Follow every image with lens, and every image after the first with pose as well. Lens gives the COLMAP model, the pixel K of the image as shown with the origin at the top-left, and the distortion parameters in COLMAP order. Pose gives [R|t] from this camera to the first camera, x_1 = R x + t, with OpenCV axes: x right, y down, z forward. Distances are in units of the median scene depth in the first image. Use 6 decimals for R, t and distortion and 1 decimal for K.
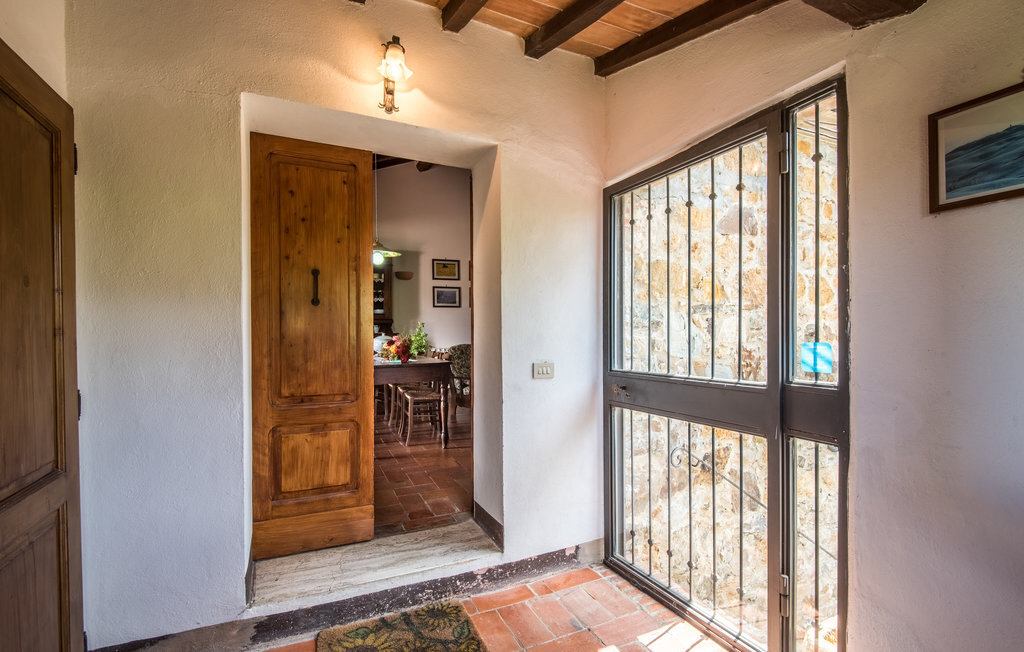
lens RADIAL K [[449.5, 0, 510.7], [0, 449.5, 330.1], [0, 0, 1]] dist [0.032742, -0.022981]
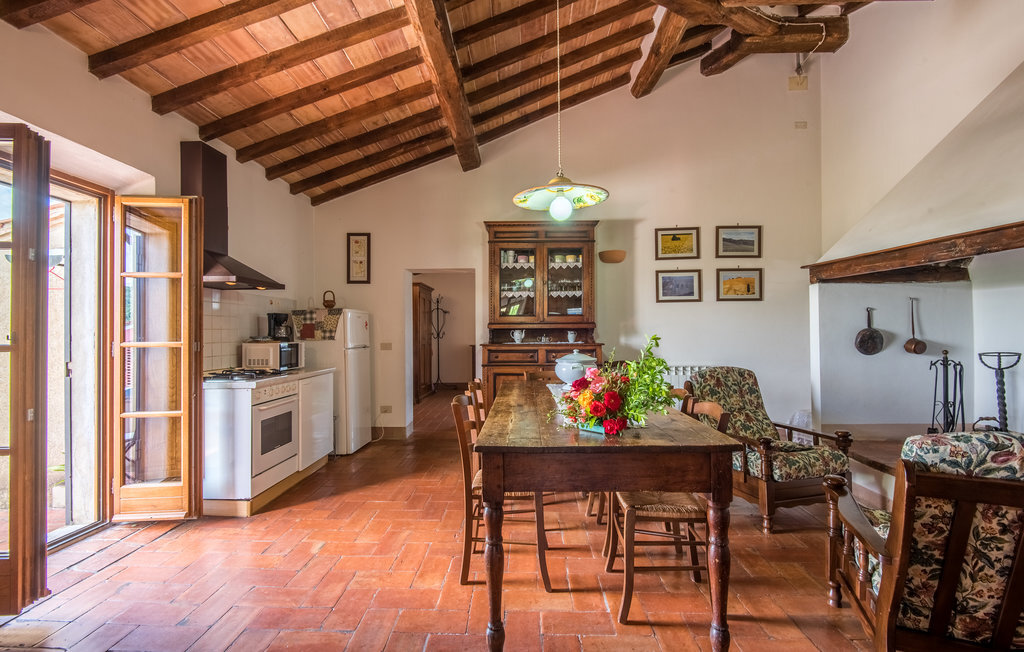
lens RADIAL K [[452.9, 0, 511.7], [0, 452.9, 328.9], [0, 0, 1]] dist [0.029819, -0.026850]
pose [[0.899622, -0.005758, -0.436632, -0.075461], [0.005770, 0.999983, -0.001300, -0.013150], [0.436632, -0.001350, 0.899639, 0.322507]]
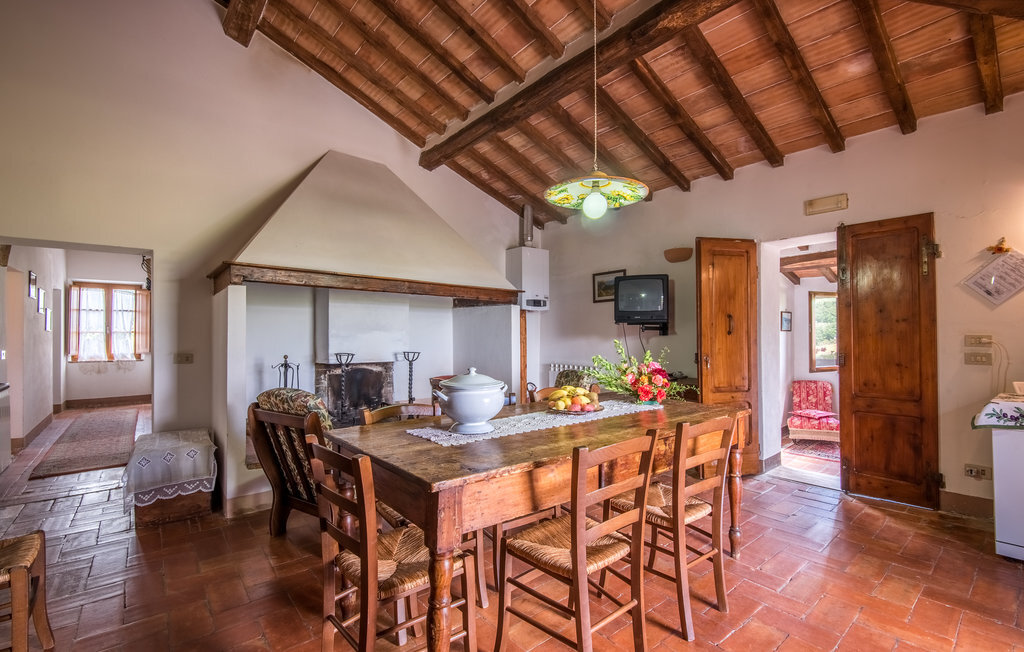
lens RADIAL K [[449.5, 0, 510.7], [0, 449.5, 330.1], [0, 0, 1]] dist [0.032742, -0.022981]
pose [[-0.262659, 0.014303, 0.964783, -0.463748], [-0.002537, 0.999876, -0.015514, -0.012395], [-0.964885, -0.006522, -0.262590, 0.777152]]
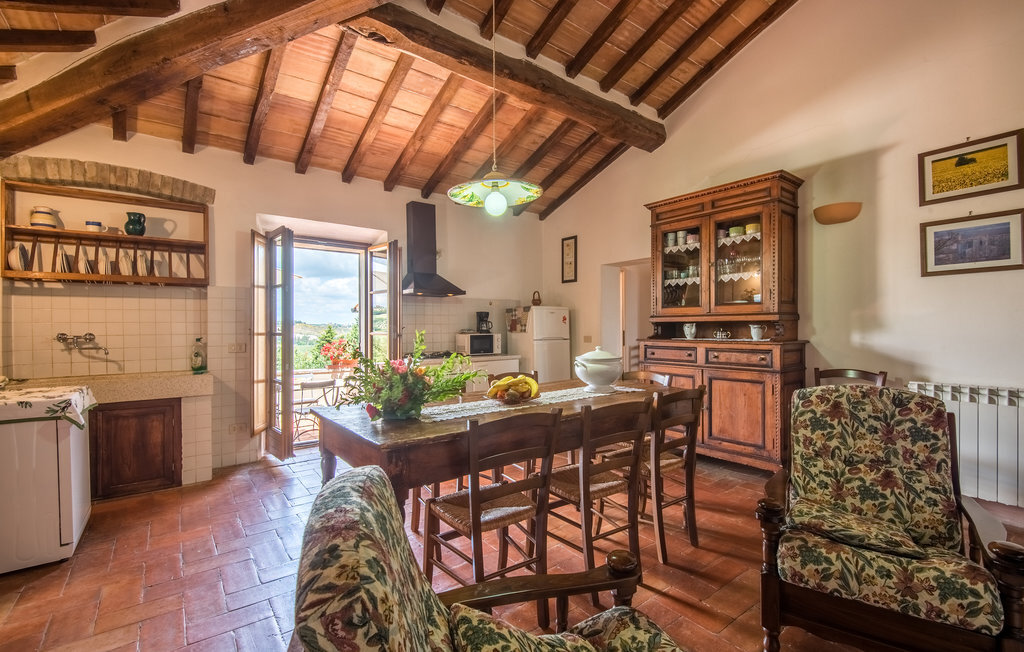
lens RADIAL K [[448.1, 0, 502.7], [0, 448.1, 331.3], [0, 0, 1]] dist [-0.000340, -0.011133]
pose [[0.204494, 0.008506, -0.978831, 0.133463], [0.008001, 0.999914, 0.010360, -0.010422], [0.978835, -0.009950, 0.204409, 0.575233]]
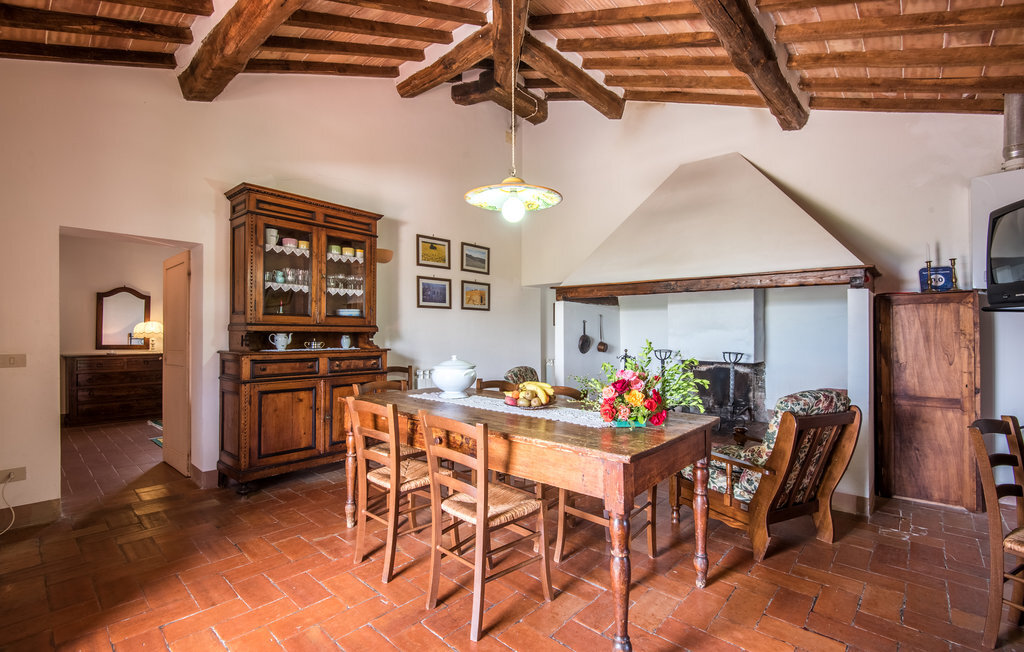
lens RADIAL K [[449.5, 0, 510.7], [0, 449.5, 330.1], [0, 0, 1]] dist [0.032742, -0.022981]
pose [[0.917305, 0.008812, 0.398088, -0.315076], [-0.005609, 0.999942, -0.009208, -0.012688], [-0.398146, 0.006213, 0.917301, 0.349160]]
